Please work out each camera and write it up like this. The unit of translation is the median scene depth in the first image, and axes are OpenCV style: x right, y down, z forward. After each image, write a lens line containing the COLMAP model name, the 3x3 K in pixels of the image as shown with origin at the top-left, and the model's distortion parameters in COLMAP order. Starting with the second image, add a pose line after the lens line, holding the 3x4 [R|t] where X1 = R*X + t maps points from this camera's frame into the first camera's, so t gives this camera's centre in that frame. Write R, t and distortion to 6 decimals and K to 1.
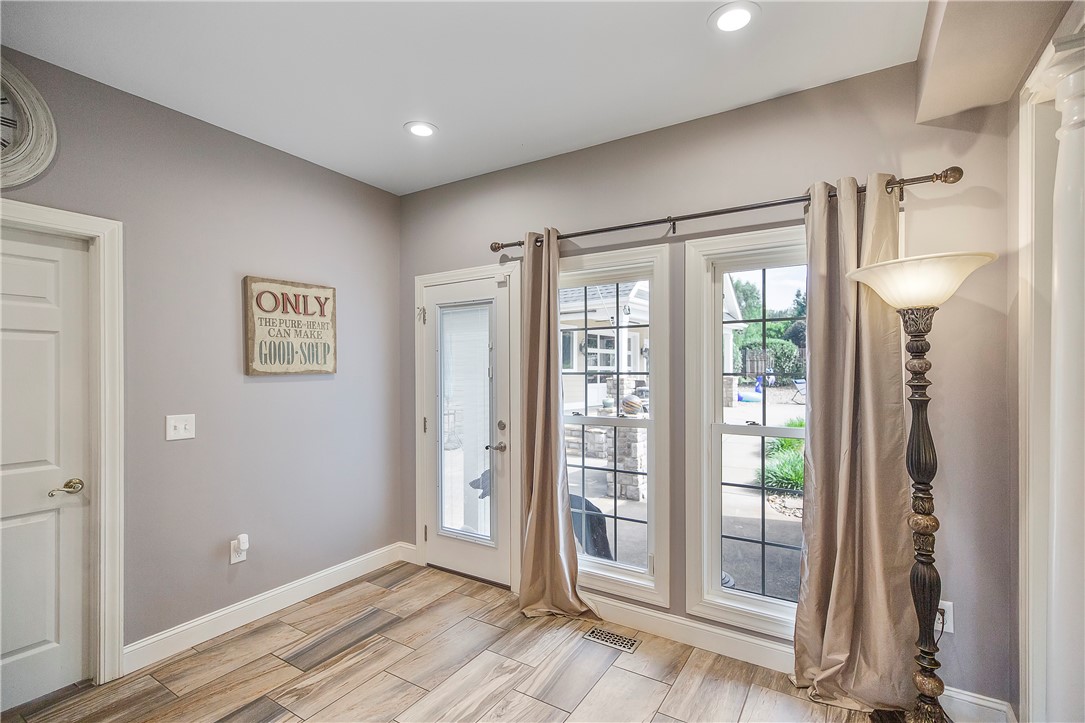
lens RADIAL K [[498.1, 0, 541.9], [0, 498.1, 374.4], [0, 0, 1]] dist [0.000592, 0.000198]
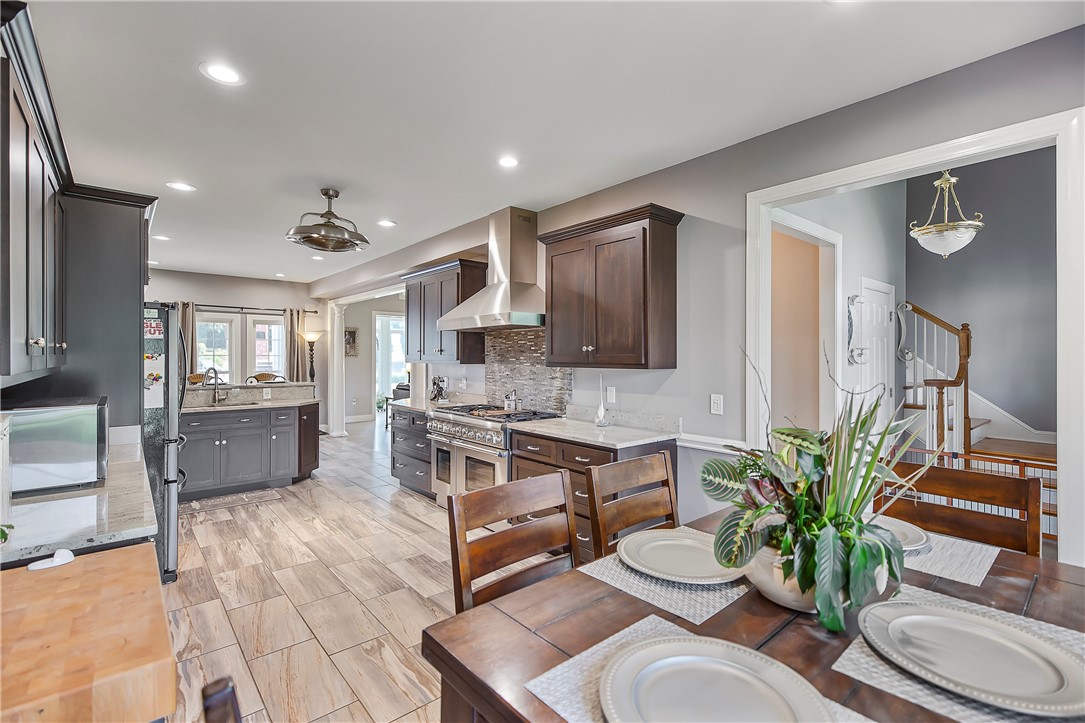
lens RADIAL K [[492.1, 0, 548.9], [0, 492.1, 355.3], [0, 0, 1]] dist [-0.000661, -0.000418]
pose [[0.285138, 0.000510, 0.958486, -2.204404], [0.001688, 0.999998, -0.001035, 0.004790], [-0.958485, 0.001913, 0.285137, -1.781218]]
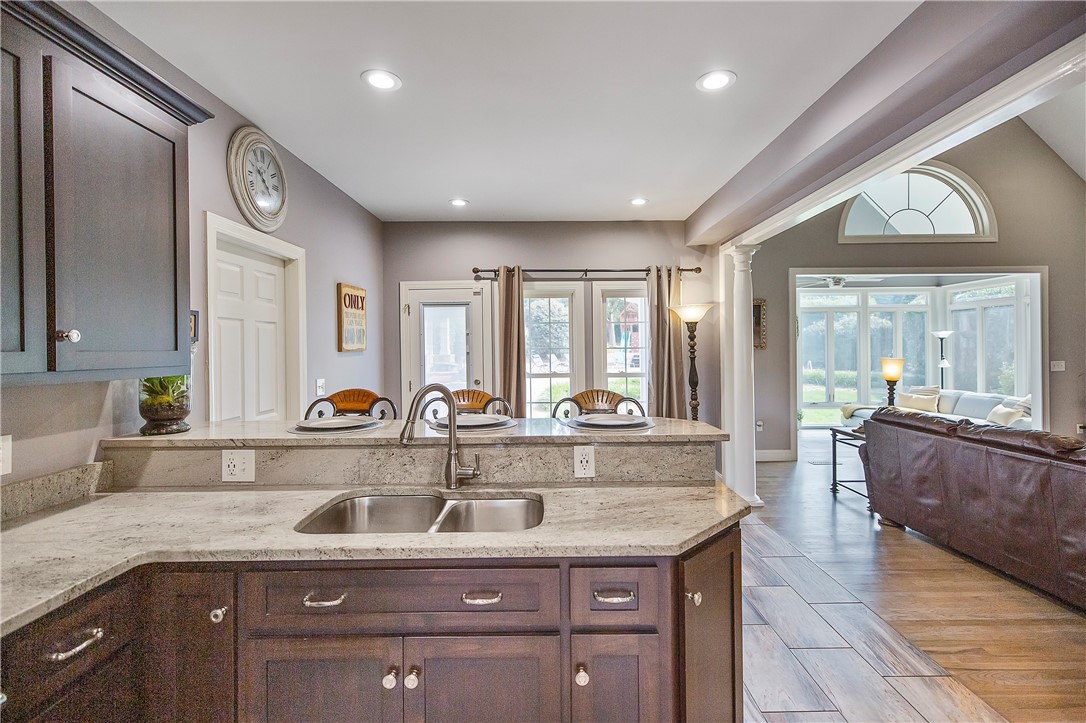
lens RADIAL K [[492.6, 0, 549.4], [0, 492.6, 355.3], [0, 0, 1]] dist [-0.000661, -0.000418]
pose [[0.841970, -0.016354, 0.539277, -0.916320], [0.013996, 0.999866, 0.008470, 0.007308], [-0.539343, 0.000417, 0.842086, -0.556319]]
